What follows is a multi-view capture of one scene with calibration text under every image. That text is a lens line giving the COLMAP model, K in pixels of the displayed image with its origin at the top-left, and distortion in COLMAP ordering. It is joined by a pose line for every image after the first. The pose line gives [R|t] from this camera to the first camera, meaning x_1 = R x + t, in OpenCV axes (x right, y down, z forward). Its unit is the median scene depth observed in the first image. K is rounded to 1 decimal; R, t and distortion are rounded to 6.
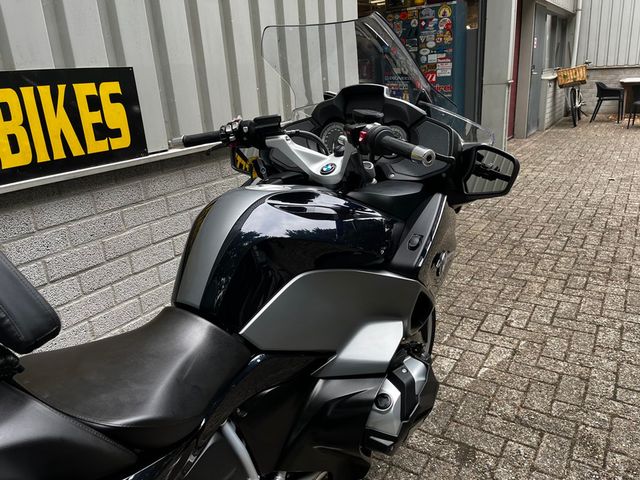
lens RADIAL K [[486.8, 0, 321.6], [0, 486.8, 241.8], [0, 0, 1]] dist [0.060475, -0.086269]
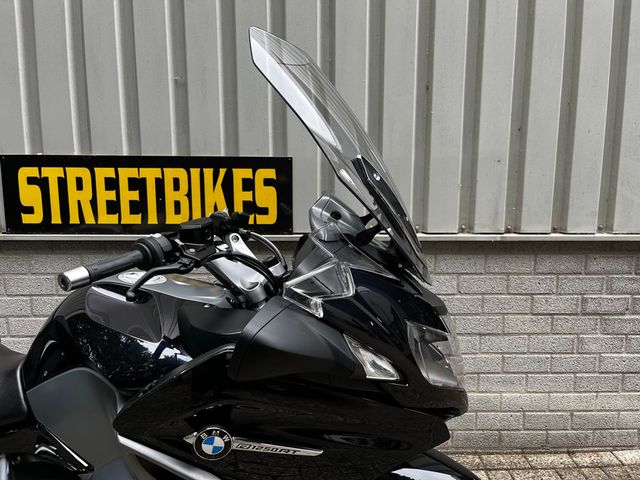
lens RADIAL K [[486.8, 0, 321.6], [0, 486.8, 241.8], [0, 0, 1]] dist [0.060475, -0.086269]
pose [[0.555879, 0.184000, -0.810643, 0.631176], [-0.304356, 0.952529, 0.007500, -0.211334], [0.773541, 0.242555, 0.585493, 0.470303]]
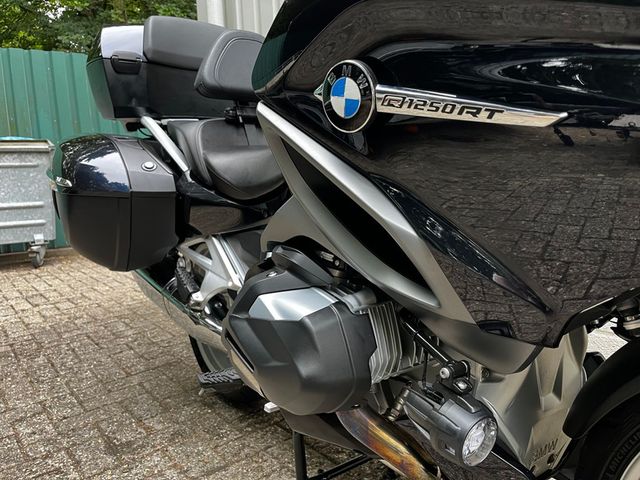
lens RADIAL K [[486.8, 0, 321.6], [0, 486.8, 241.8], [0, 0, 1]] dist [0.060475, -0.086269]
pose [[-0.324720, 0.195697, -0.925343, 0.470085], [-0.248472, 0.926345, 0.283103, 0.034531], [0.912589, 0.321851, -0.252177, 0.827029]]
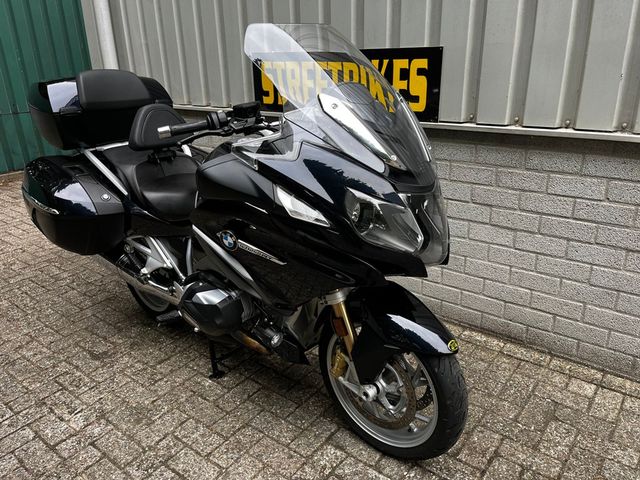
lens RADIAL K [[486.8, 0, 321.6], [0, 486.8, 241.8], [0, 0, 1]] dist [0.060475, -0.086269]
pose [[-0.092885, 0.411323, -0.906745, 0.964798], [-0.295360, 0.858308, 0.419607, -0.383188], [0.950860, 0.306791, 0.041764, 0.864267]]
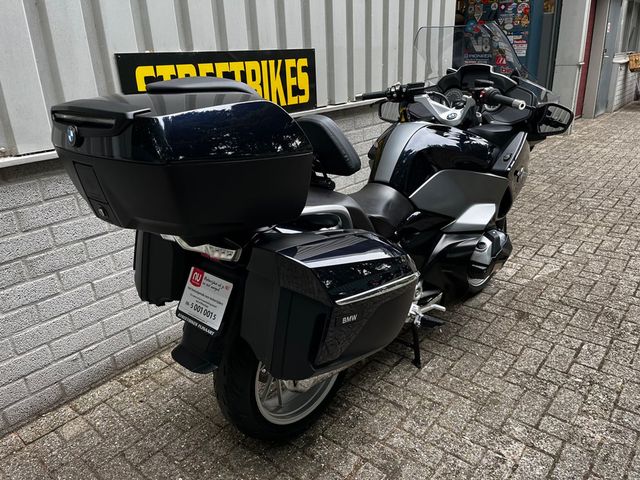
lens RADIAL K [[486.8, 0, 321.6], [0, 486.8, 241.8], [0, 0, 1]] dist [0.060475, -0.086269]
pose [[0.992829, 0.064833, -0.100439, -0.183045], [-0.060231, 0.997020, 0.048199, 0.173918], [0.103264, -0.041804, 0.993775, -0.555690]]
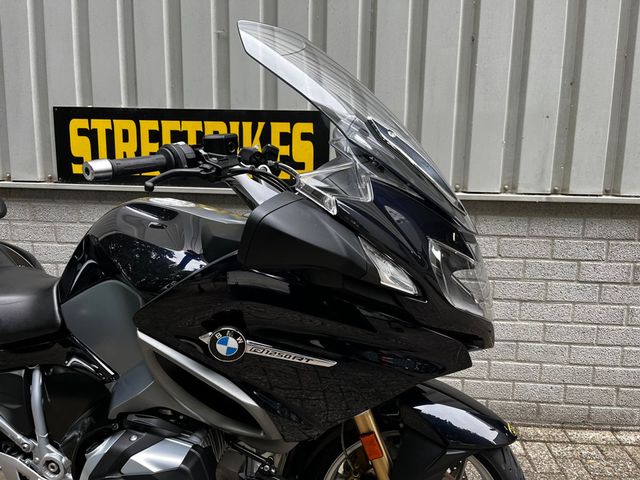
lens RADIAL K [[486.8, 0, 321.6], [0, 486.8, 241.8], [0, 0, 1]] dist [0.060475, -0.086269]
pose [[0.466957, 0.210006, -0.858981, 0.660400], [-0.332737, 0.941727, 0.049355, -0.131642], [0.819291, 0.262768, 0.509623, 0.524552]]
